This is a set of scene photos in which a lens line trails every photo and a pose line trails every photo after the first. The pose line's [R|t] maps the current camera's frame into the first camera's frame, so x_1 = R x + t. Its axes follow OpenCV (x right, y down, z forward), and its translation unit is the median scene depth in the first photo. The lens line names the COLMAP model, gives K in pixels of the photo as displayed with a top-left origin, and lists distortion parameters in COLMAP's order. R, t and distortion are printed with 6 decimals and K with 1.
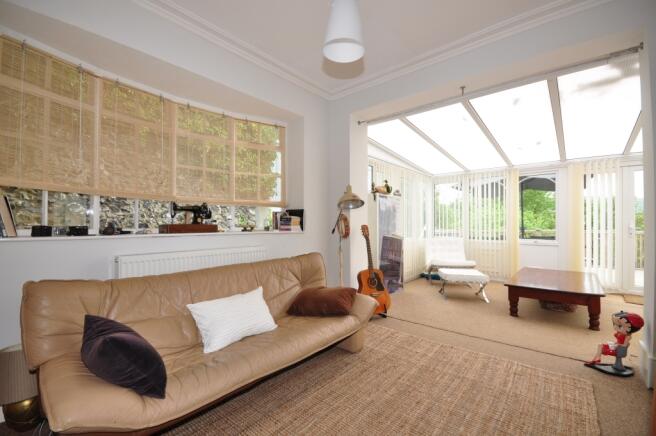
lens RADIAL K [[286.3, 0, 330.3], [0, 286.3, 221.6], [0, 0, 1]] dist [-0.001397, -0.000175]
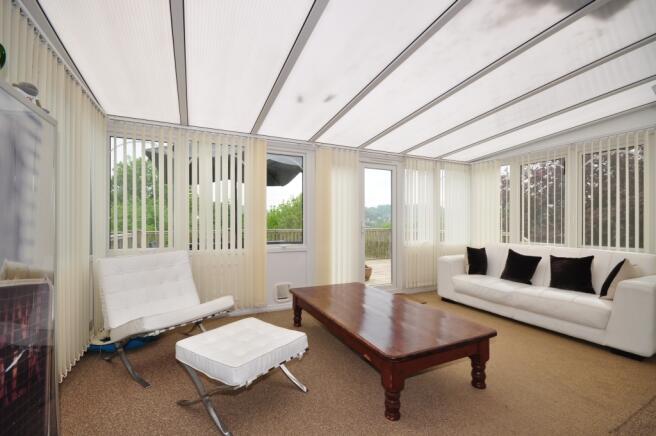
lens RADIAL K [[286.3, 0, 330.3], [0, 286.3, 221.6], [0, 0, 1]] dist [-0.001397, -0.000175]
pose [[0.382625, 0.002163, 0.923901, 0.108417], [-0.016435, 0.999855, 0.004466, 0.002786], [-0.923758, -0.016893, 0.382605, 0.641365]]
